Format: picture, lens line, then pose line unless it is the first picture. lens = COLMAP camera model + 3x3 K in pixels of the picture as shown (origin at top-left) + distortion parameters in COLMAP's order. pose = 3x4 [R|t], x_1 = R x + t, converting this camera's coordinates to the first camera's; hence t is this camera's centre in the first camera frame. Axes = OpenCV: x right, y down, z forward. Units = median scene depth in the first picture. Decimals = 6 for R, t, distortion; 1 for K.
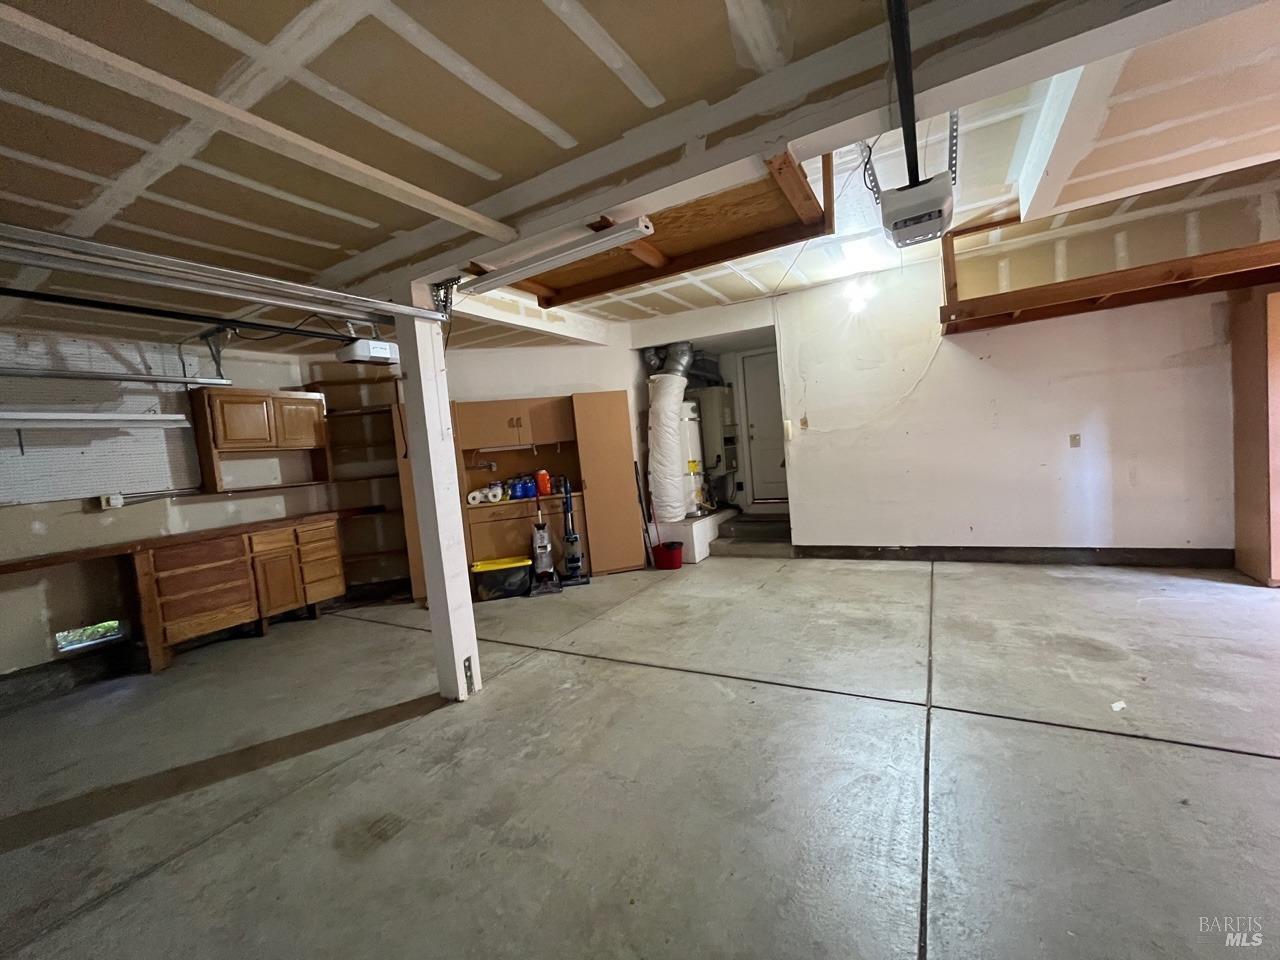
lens RADIAL K [[522.3, 0, 639.4], [0, 522.3, 479.3], [0, 0, 1]] dist [-0.002579, -0.000604]
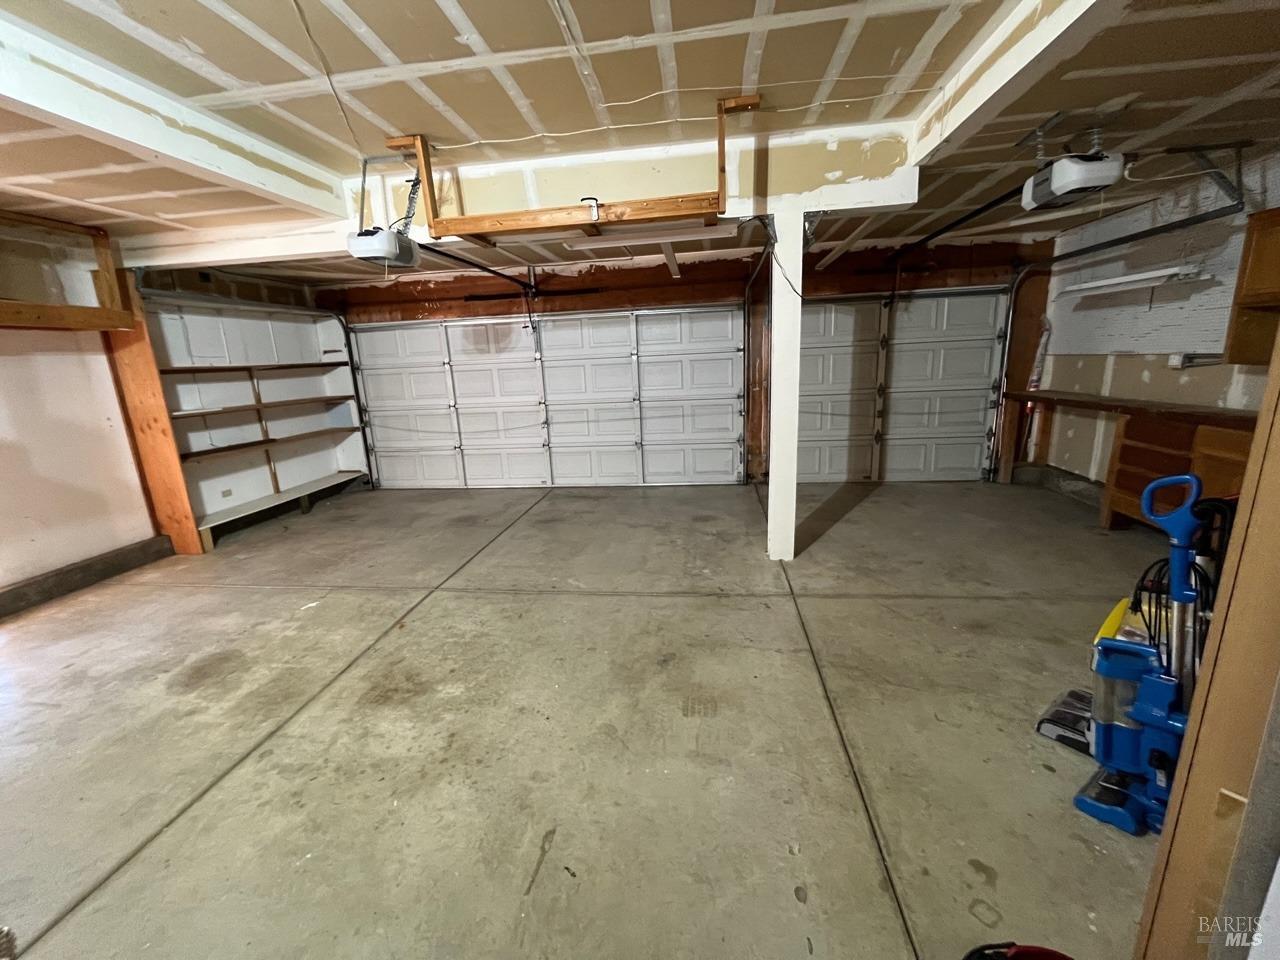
lens RADIAL K [[522.3, 0, 642.8], [0, 522.3, 481.2], [0, 0, 1]] dist [-0.002579, -0.000604]
pose [[-0.912286, 0.218487, -0.346406, 0.318139], [0.105611, 0.942710, 0.316457, -0.174497], [0.395702, 0.252115, -0.883096, 1.677218]]
